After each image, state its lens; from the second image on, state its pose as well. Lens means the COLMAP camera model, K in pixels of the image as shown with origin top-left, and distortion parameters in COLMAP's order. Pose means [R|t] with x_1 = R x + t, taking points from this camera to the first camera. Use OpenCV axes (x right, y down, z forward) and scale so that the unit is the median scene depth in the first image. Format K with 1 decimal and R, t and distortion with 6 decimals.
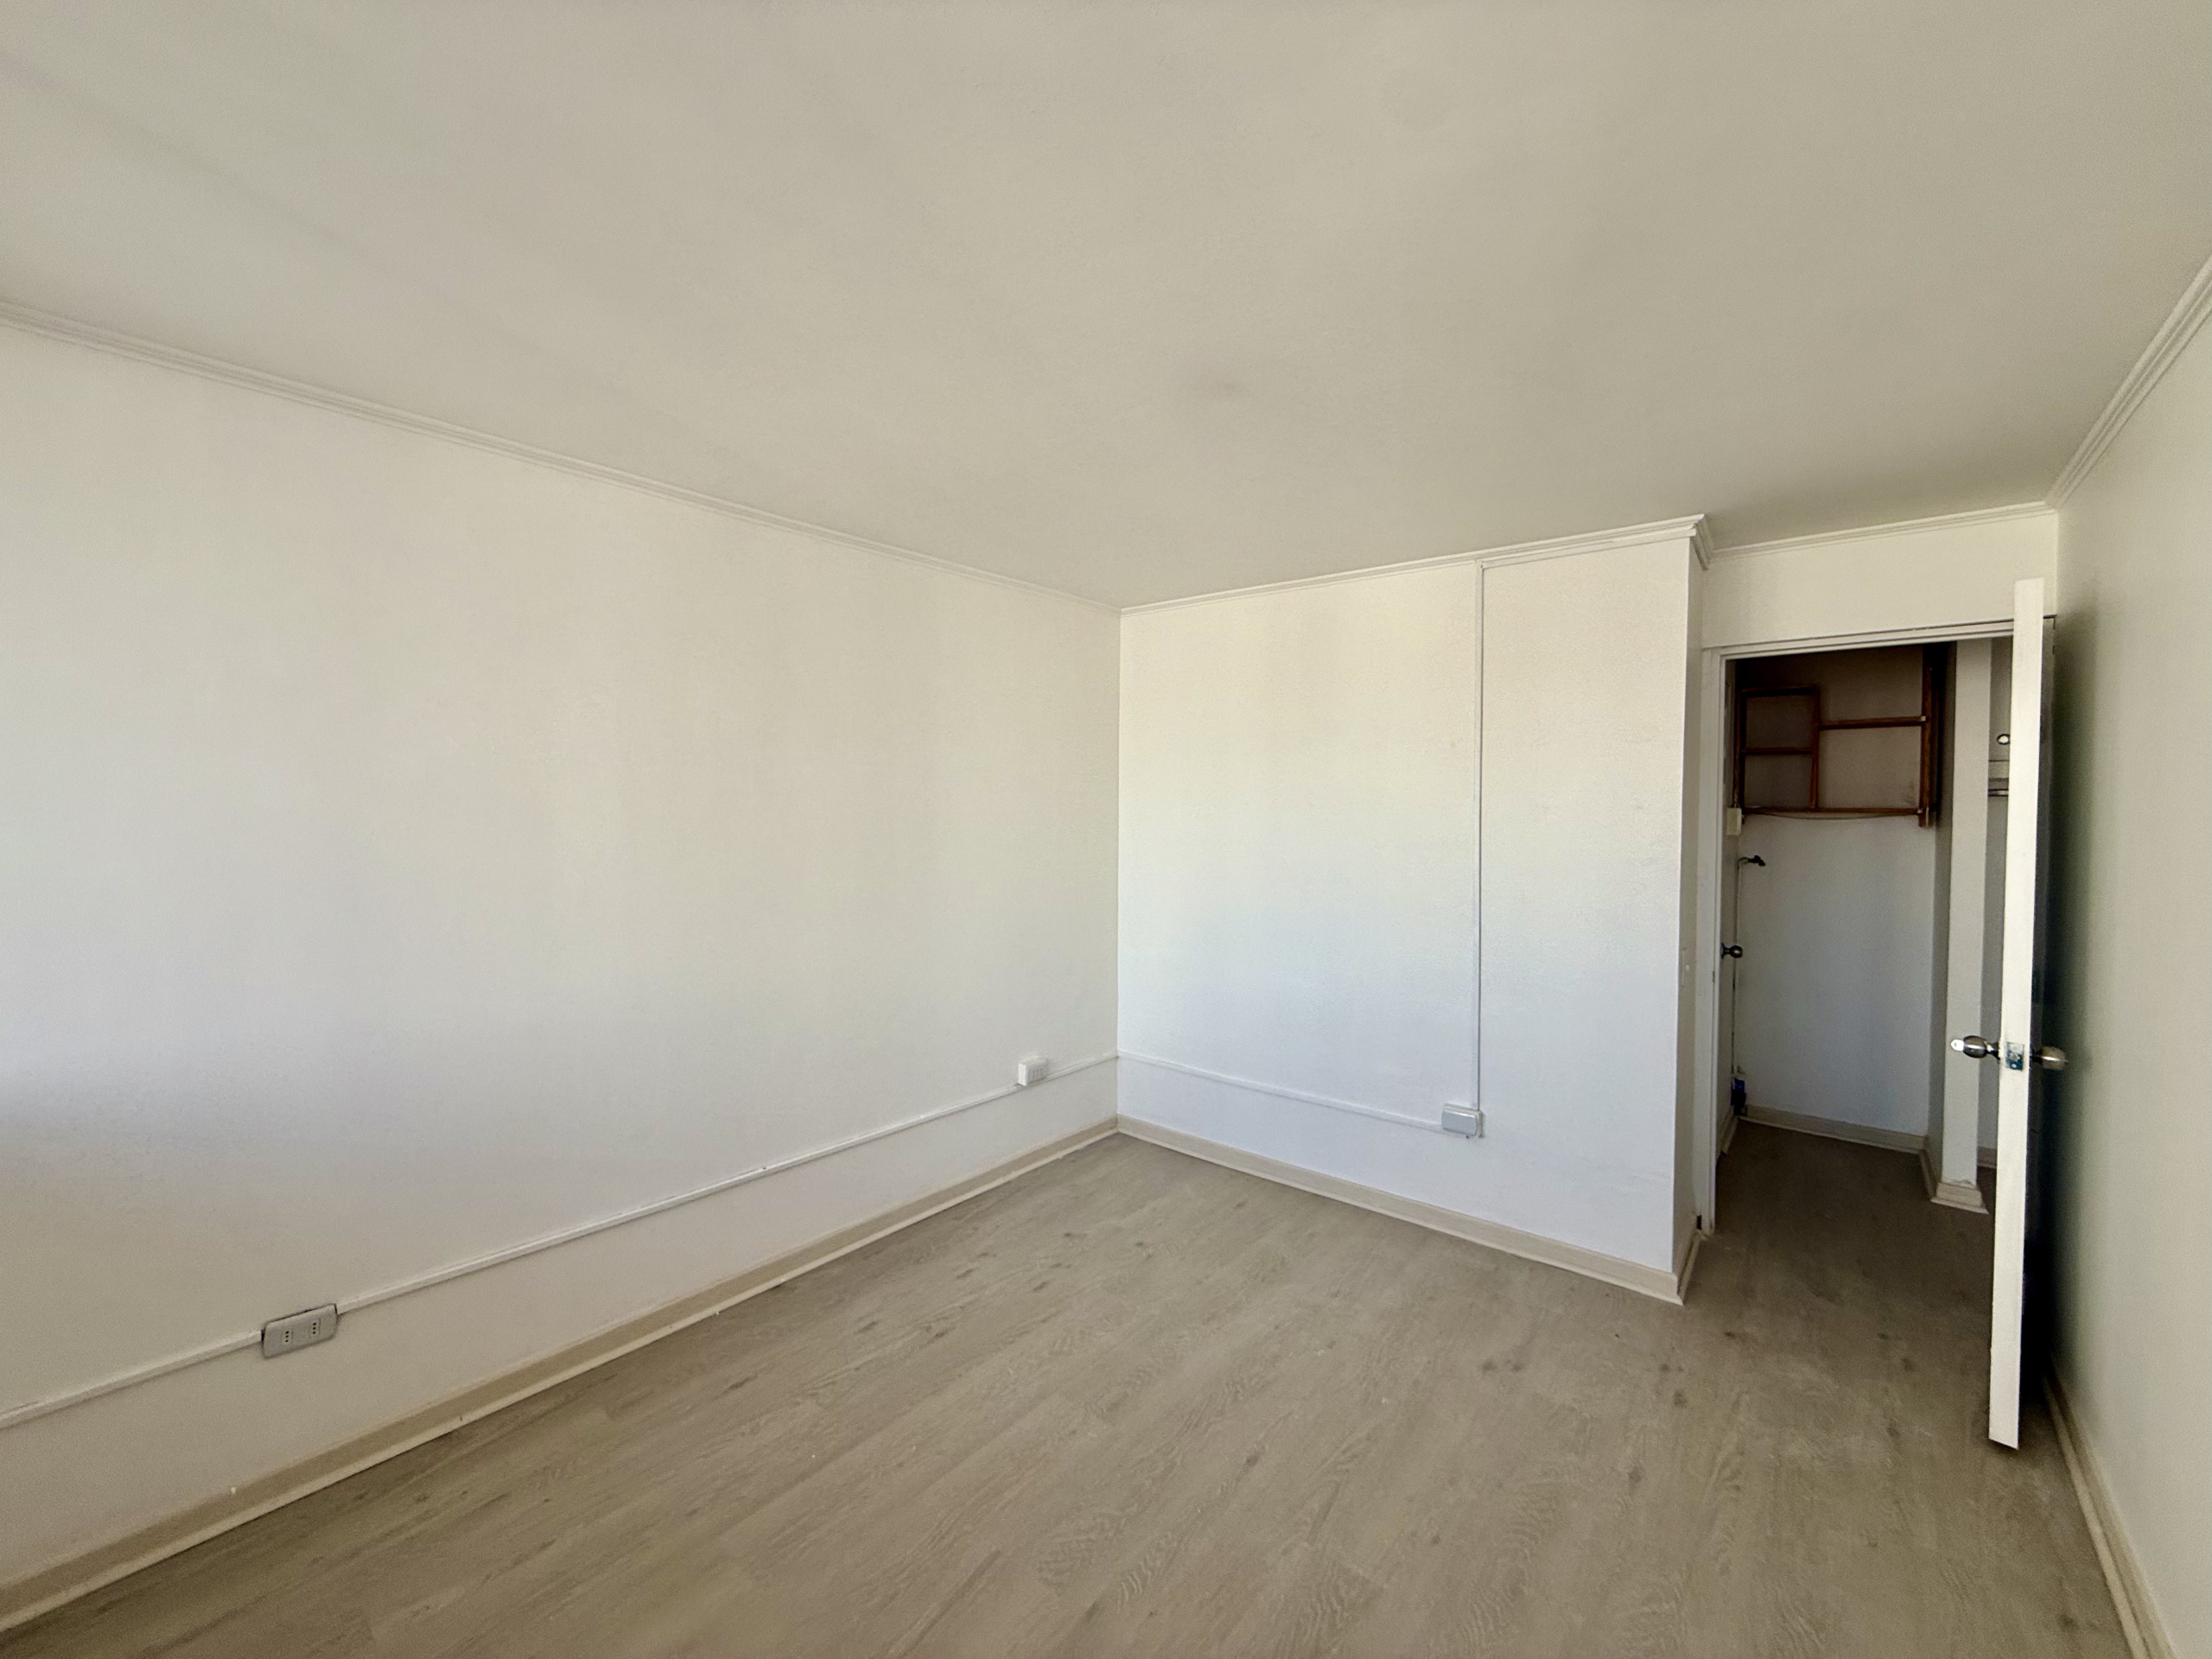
lens RADIAL K [[881.1, 0, 1097.3], [0, 881.1, 829.3], [0, 0, 1]] dist [-0.000371, -0.000013]
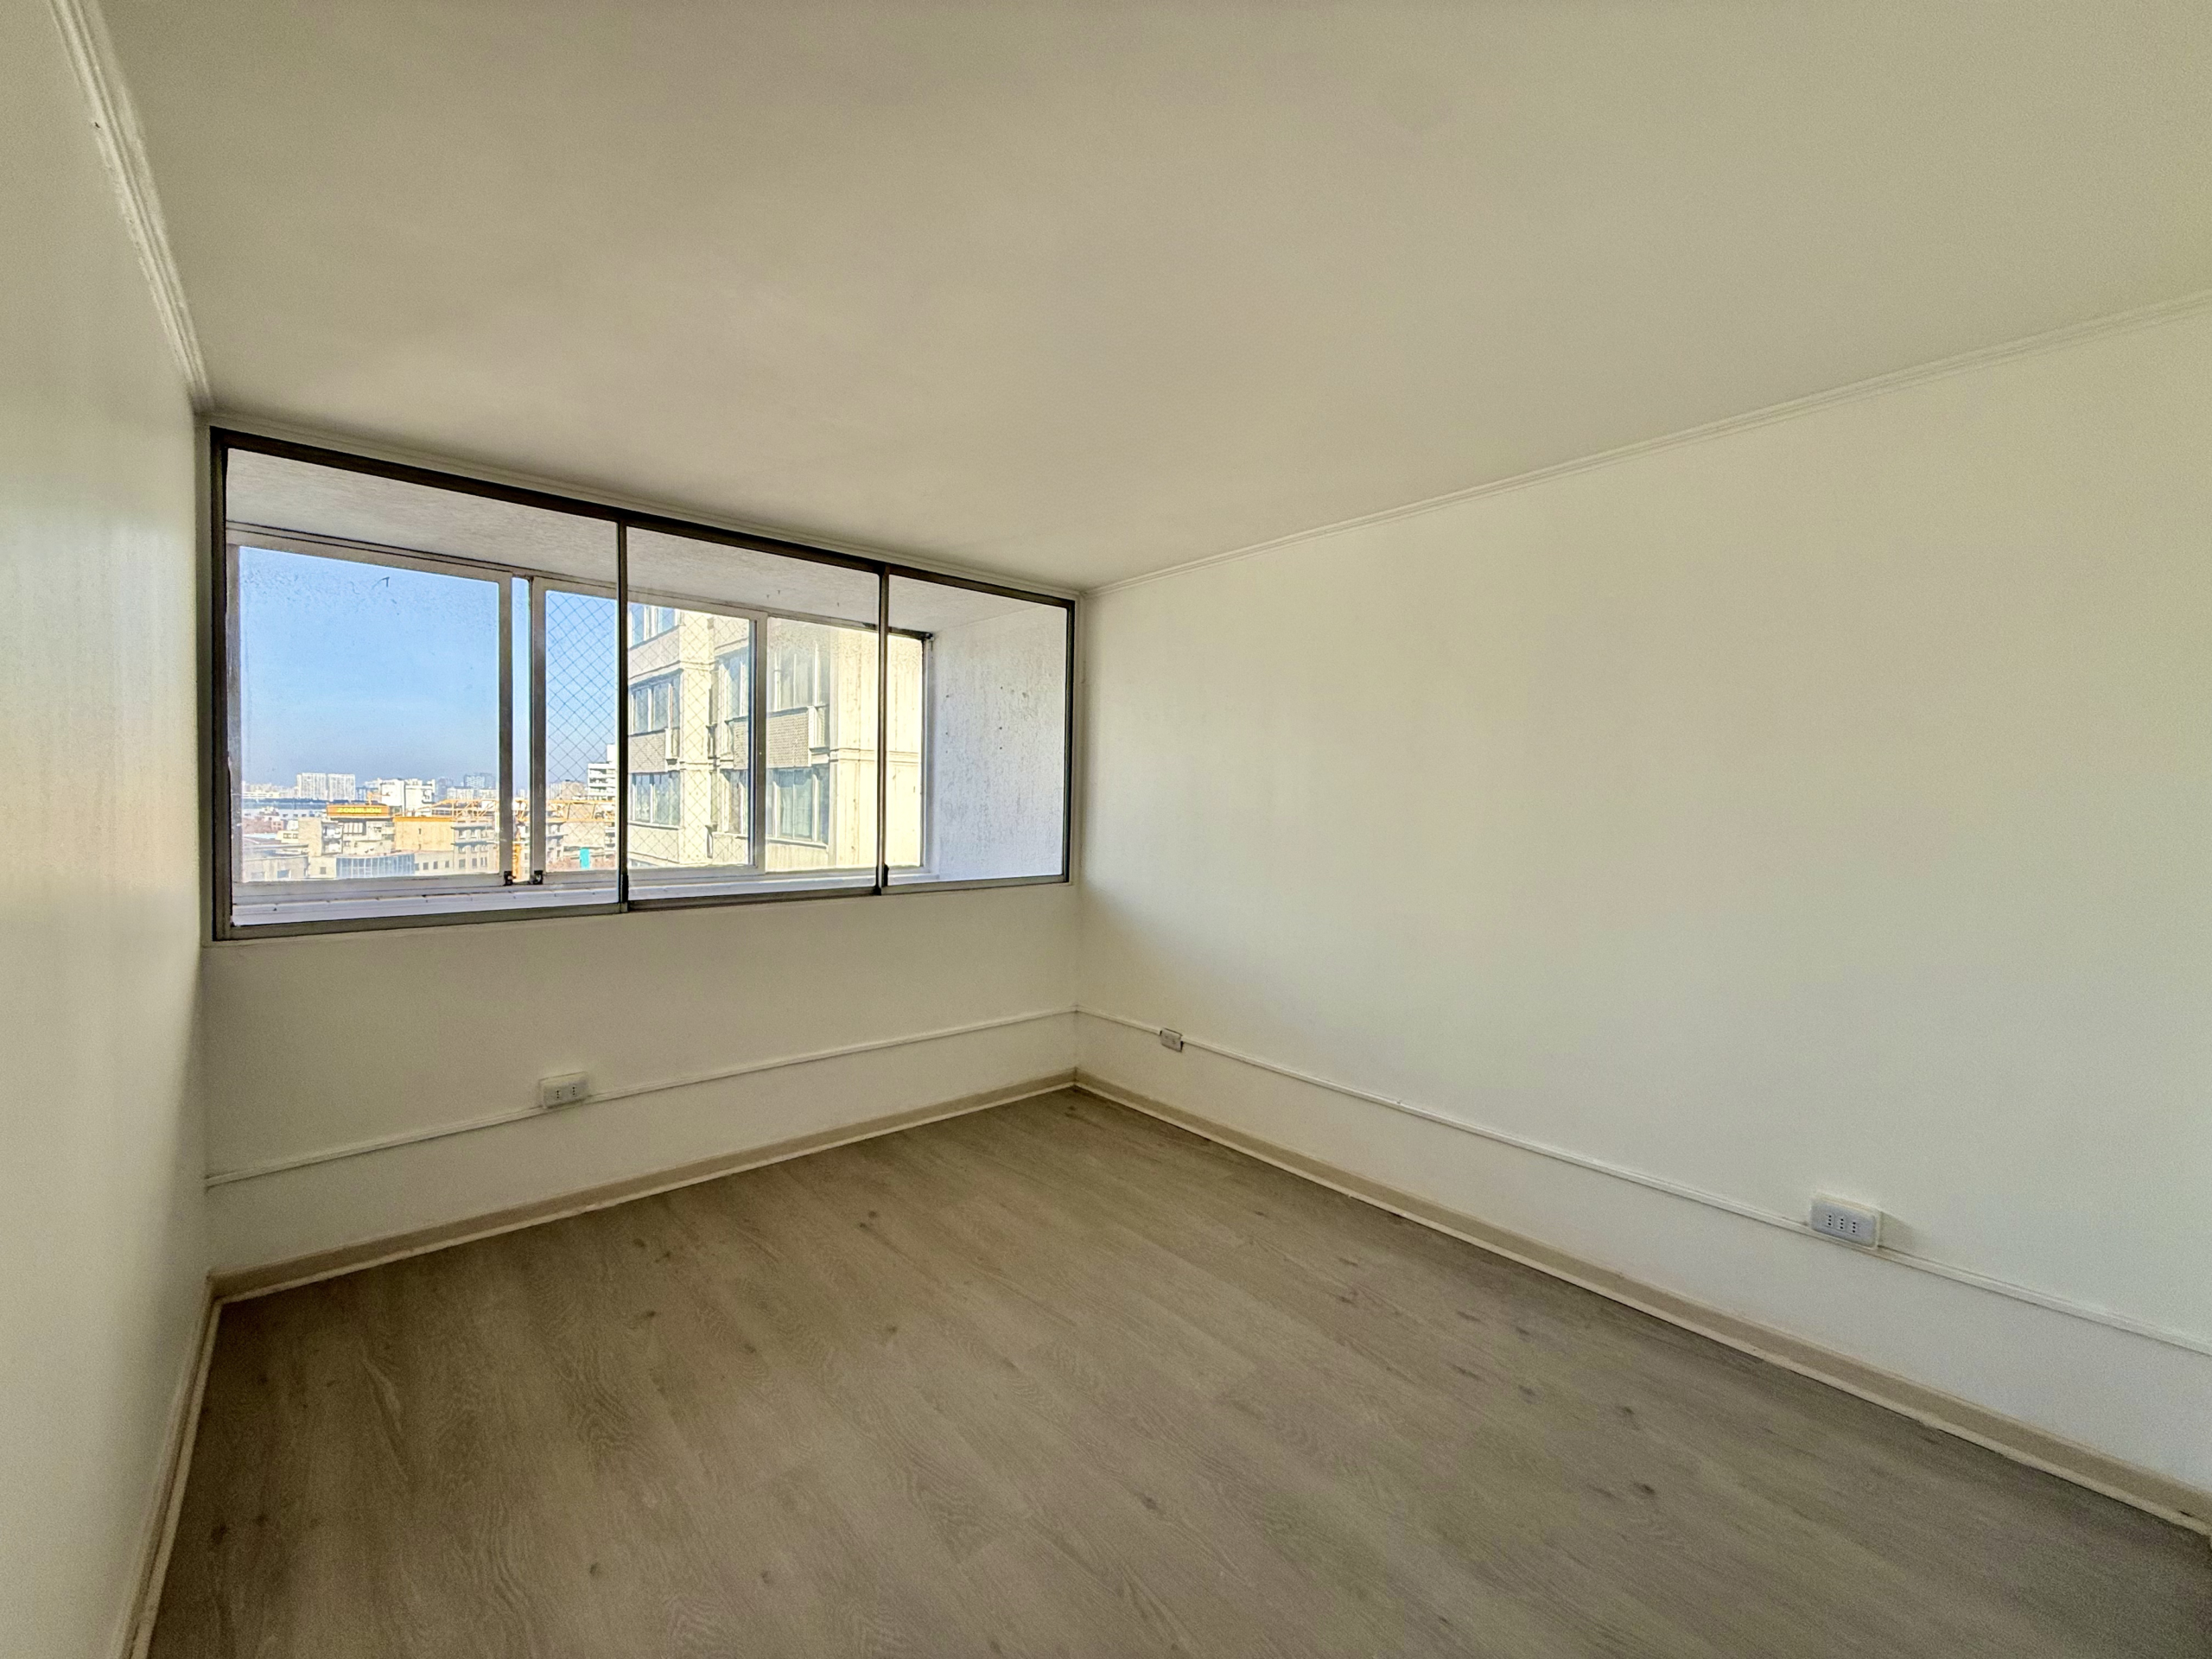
lens RADIAL K [[881.1, 0, 1097.3], [0, 881.1, 829.3], [0, 0, 1]] dist [-0.000371, -0.000013]
pose [[-0.158700, 0.020079, -0.987123, 0.769923], [-0.044460, 0.998634, 0.027461, 0.032727], [0.986325, 0.048245, -0.157590, 0.799904]]
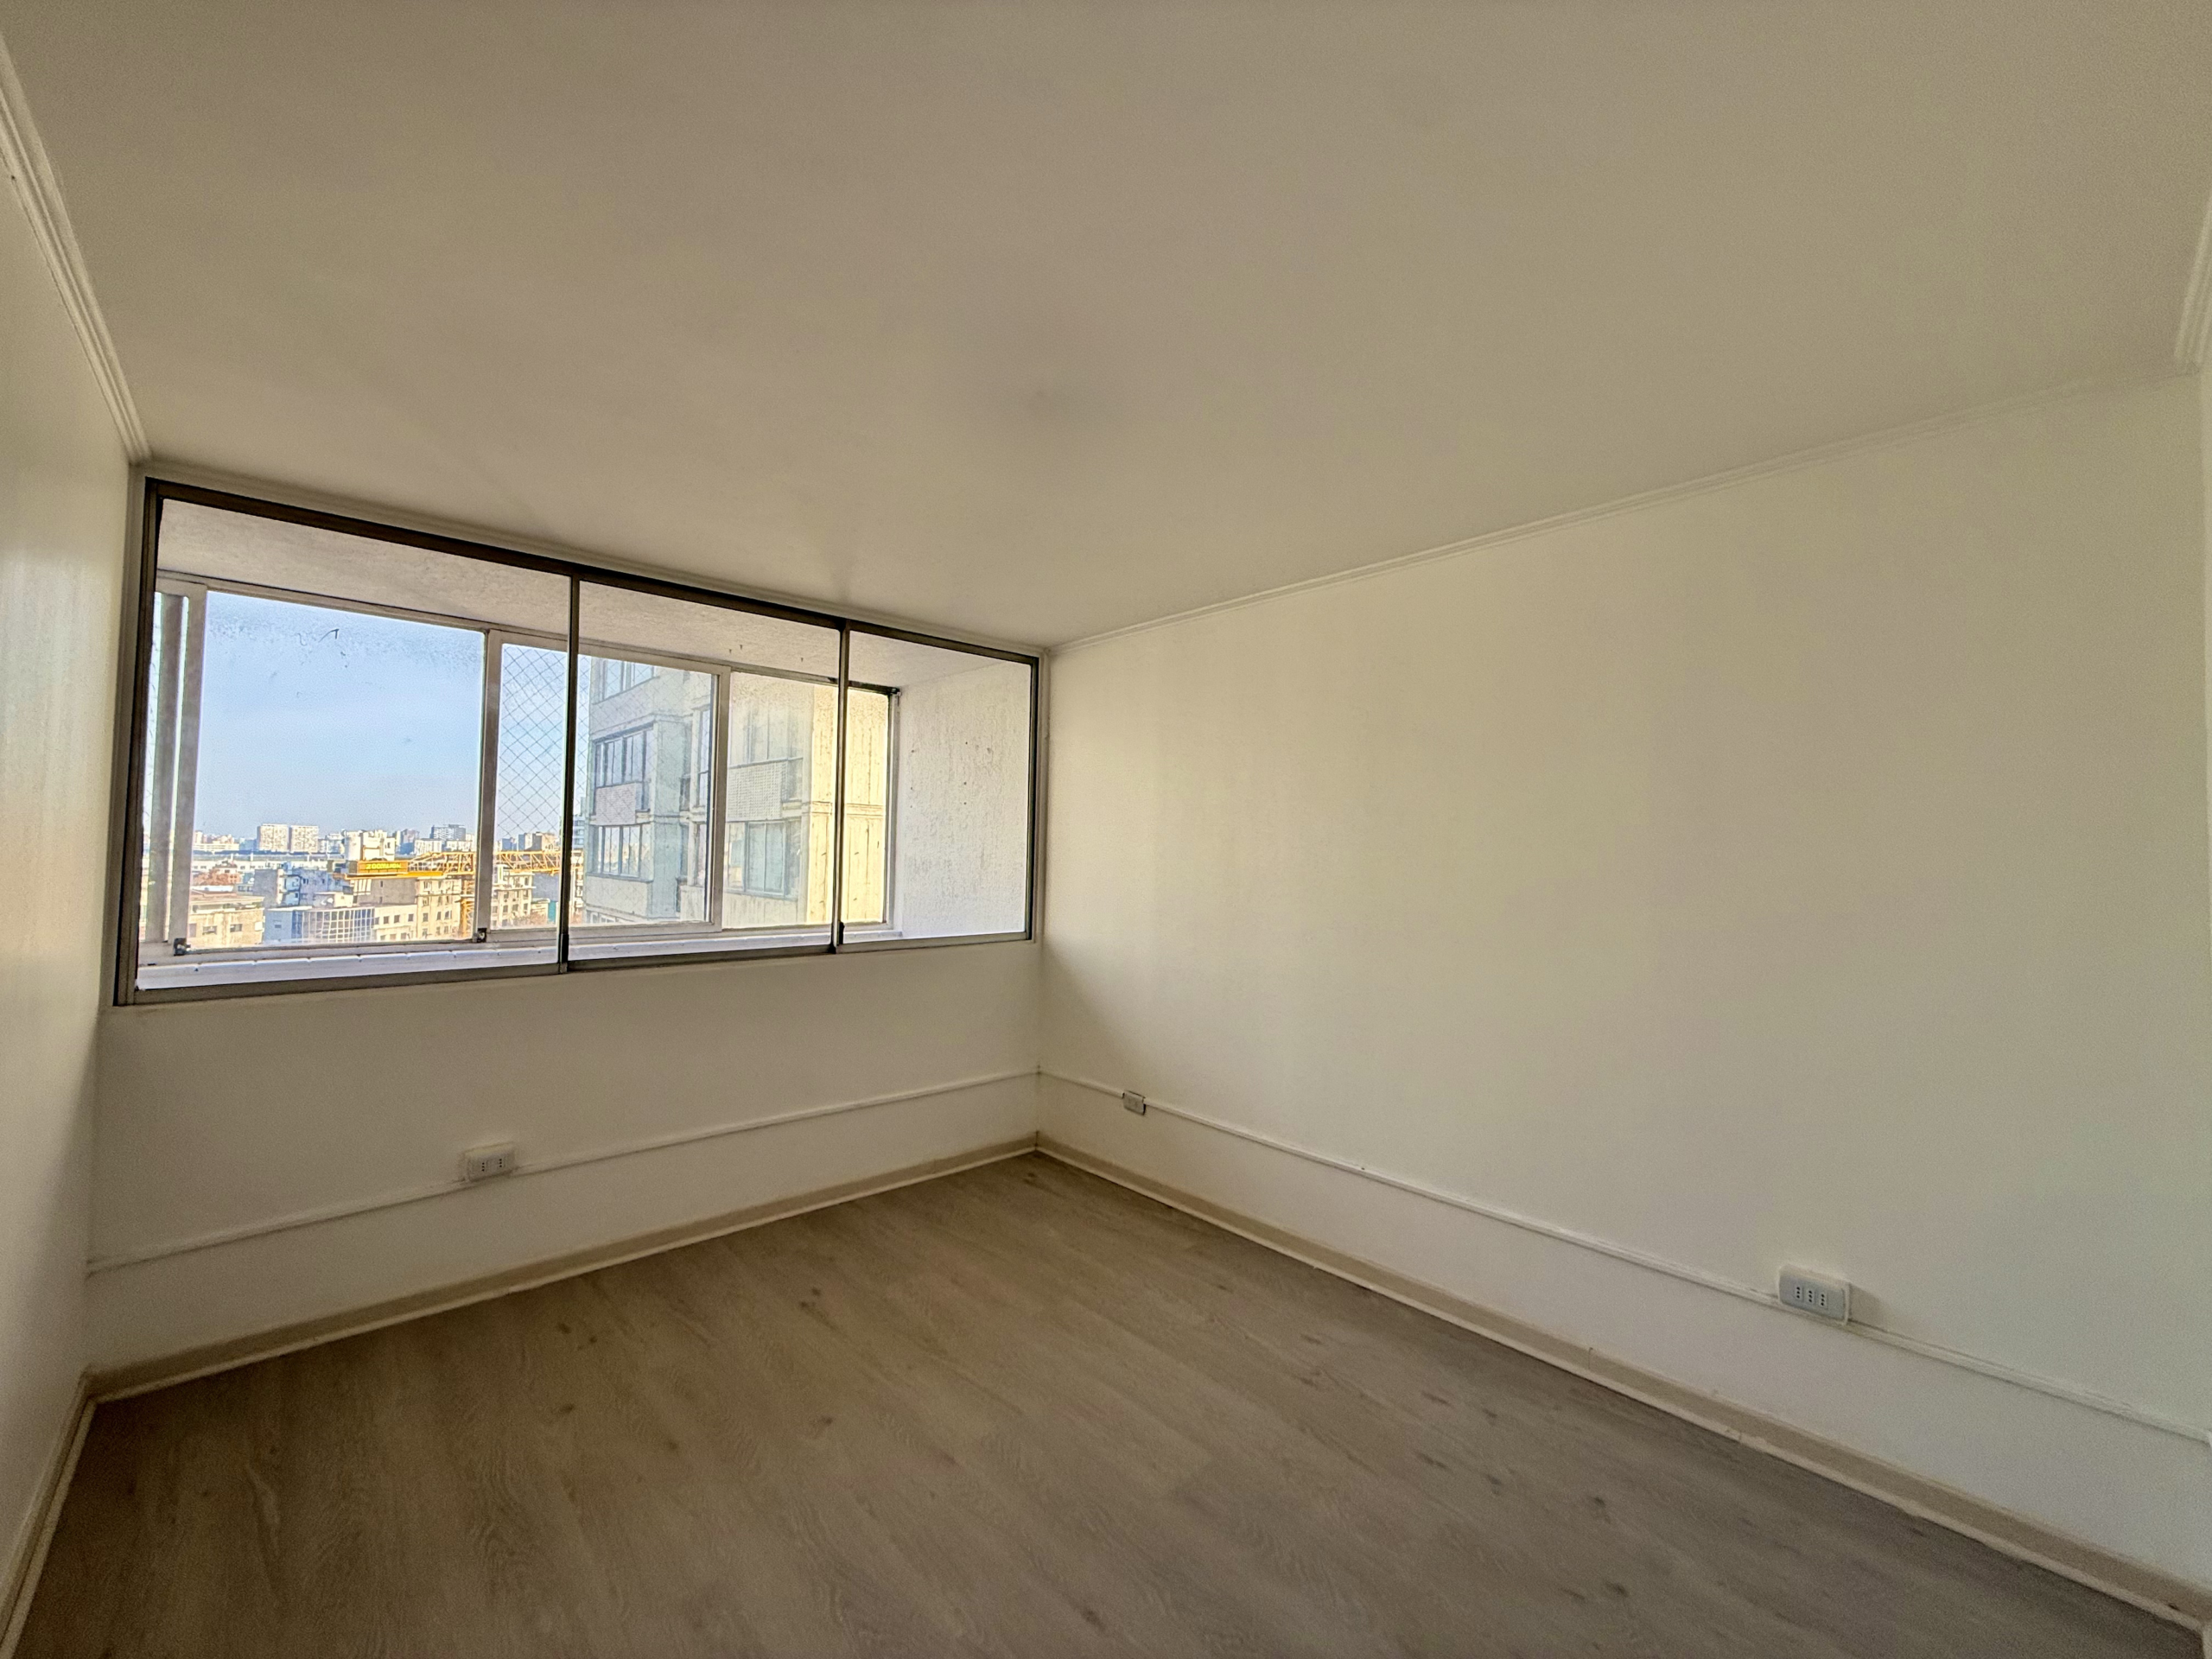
lens RADIAL K [[881.1, 0, 1097.3], [0, 881.1, 829.3], [0, 0, 1]] dist [-0.000371, -0.000013]
pose [[-0.134550, -0.039657, -0.990113, 0.751456], [-0.045826, 0.998379, -0.033761, 0.026158], [0.989847, 0.040830, -0.136149, 0.823450]]
